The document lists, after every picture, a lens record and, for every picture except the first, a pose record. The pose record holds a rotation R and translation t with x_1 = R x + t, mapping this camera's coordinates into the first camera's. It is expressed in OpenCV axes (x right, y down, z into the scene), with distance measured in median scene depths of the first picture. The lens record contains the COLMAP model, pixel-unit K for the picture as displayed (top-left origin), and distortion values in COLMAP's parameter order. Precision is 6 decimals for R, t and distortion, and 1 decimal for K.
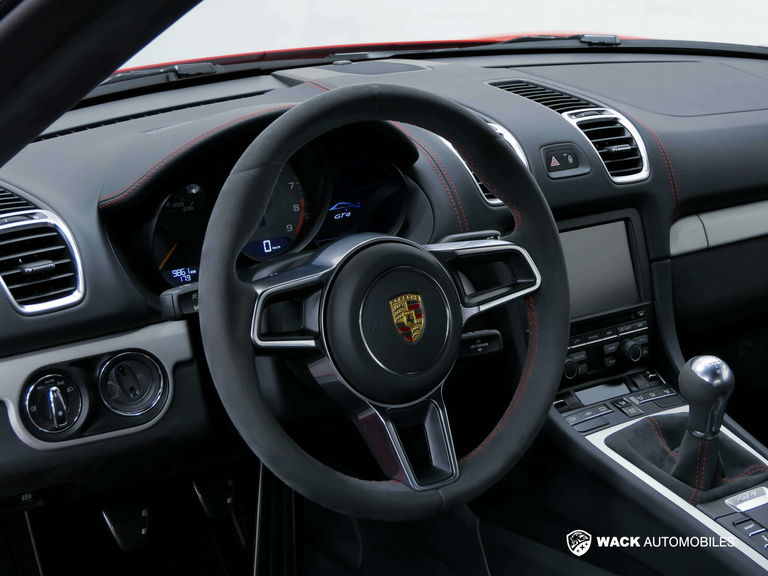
lens RADIAL K [[1415.3, 0, 384.1], [0, 1415.3, 287.3], [0, 0, 1]] dist [-0.027583, 0.000000]
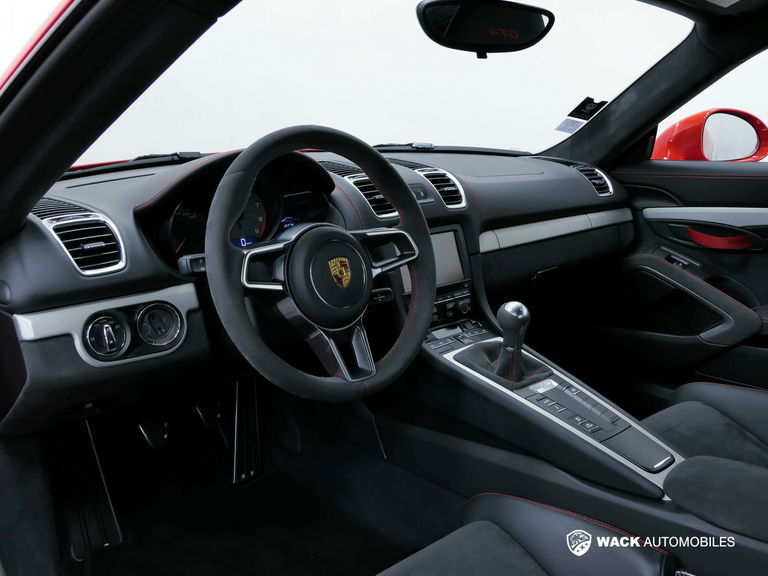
lens RADIAL K [[751.6, 0, 384.4], [0, 751.6, 288.7], [0, 0, 1]] dist [-0.001491, 0.000000]
pose [[0.990890, -0.034582, 0.130155, -0.040652], [0.040433, 0.998274, -0.042584, 0.072195], [-0.128458, 0.047459, 0.990579, 0.157951]]
